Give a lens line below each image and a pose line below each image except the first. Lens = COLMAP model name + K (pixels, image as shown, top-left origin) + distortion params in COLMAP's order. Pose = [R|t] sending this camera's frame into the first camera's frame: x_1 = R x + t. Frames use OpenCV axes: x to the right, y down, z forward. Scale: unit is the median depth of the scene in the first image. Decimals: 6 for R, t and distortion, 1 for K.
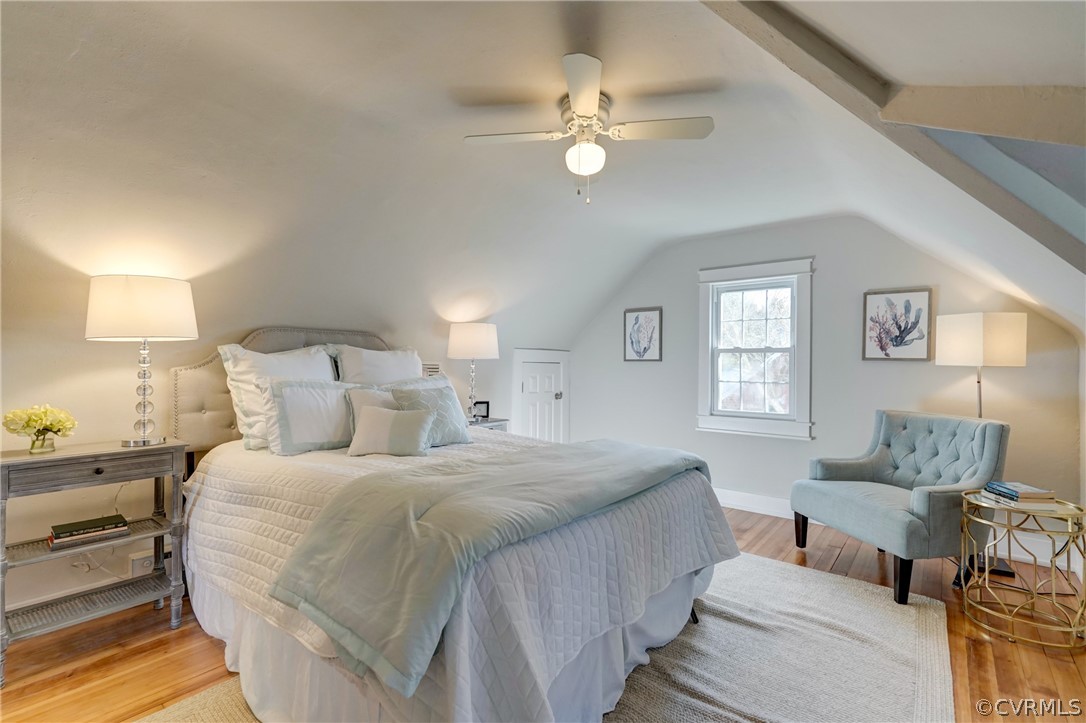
lens RADIAL K [[505.4, 0, 544.6], [0, 505.4, 362.4], [0, 0, 1]] dist [0.003111, 0.007144]
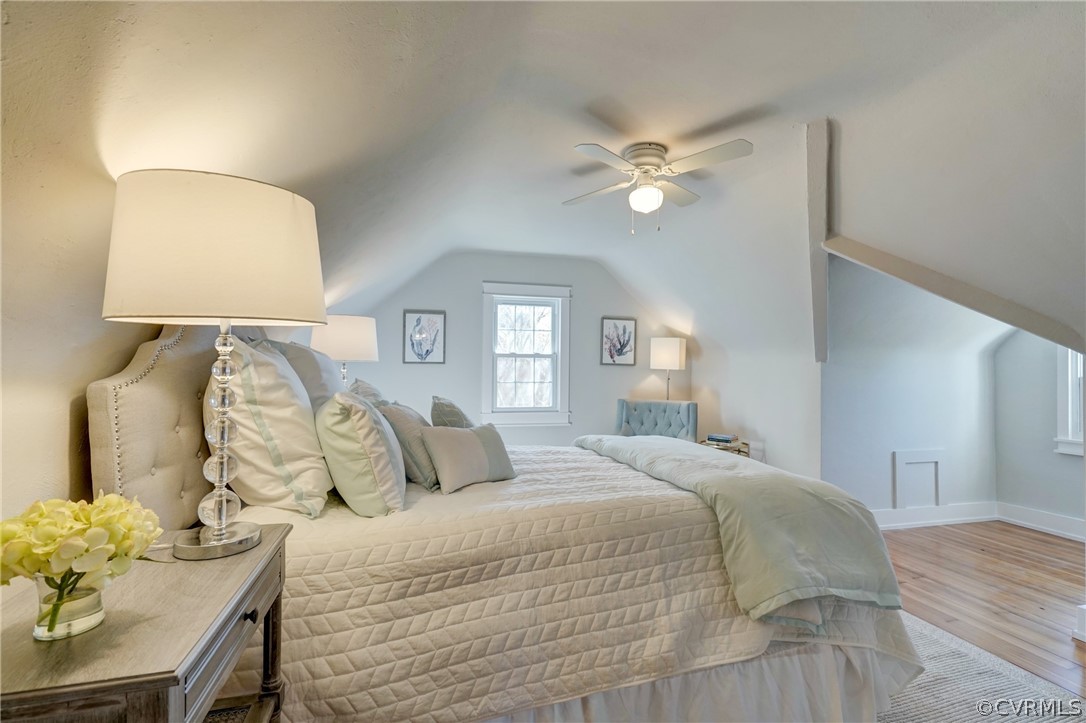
lens RADIAL K [[505.4, 0, 542.2], [0, 505.4, 364.6], [0, 0, 1]] dist [0.003111, 0.007144]
pose [[0.586166, 0.003713, 0.810182, -0.620940], [-0.009260, 0.999955, 0.002116, -0.006327], [-0.810138, -0.008743, 0.586174, 0.304862]]
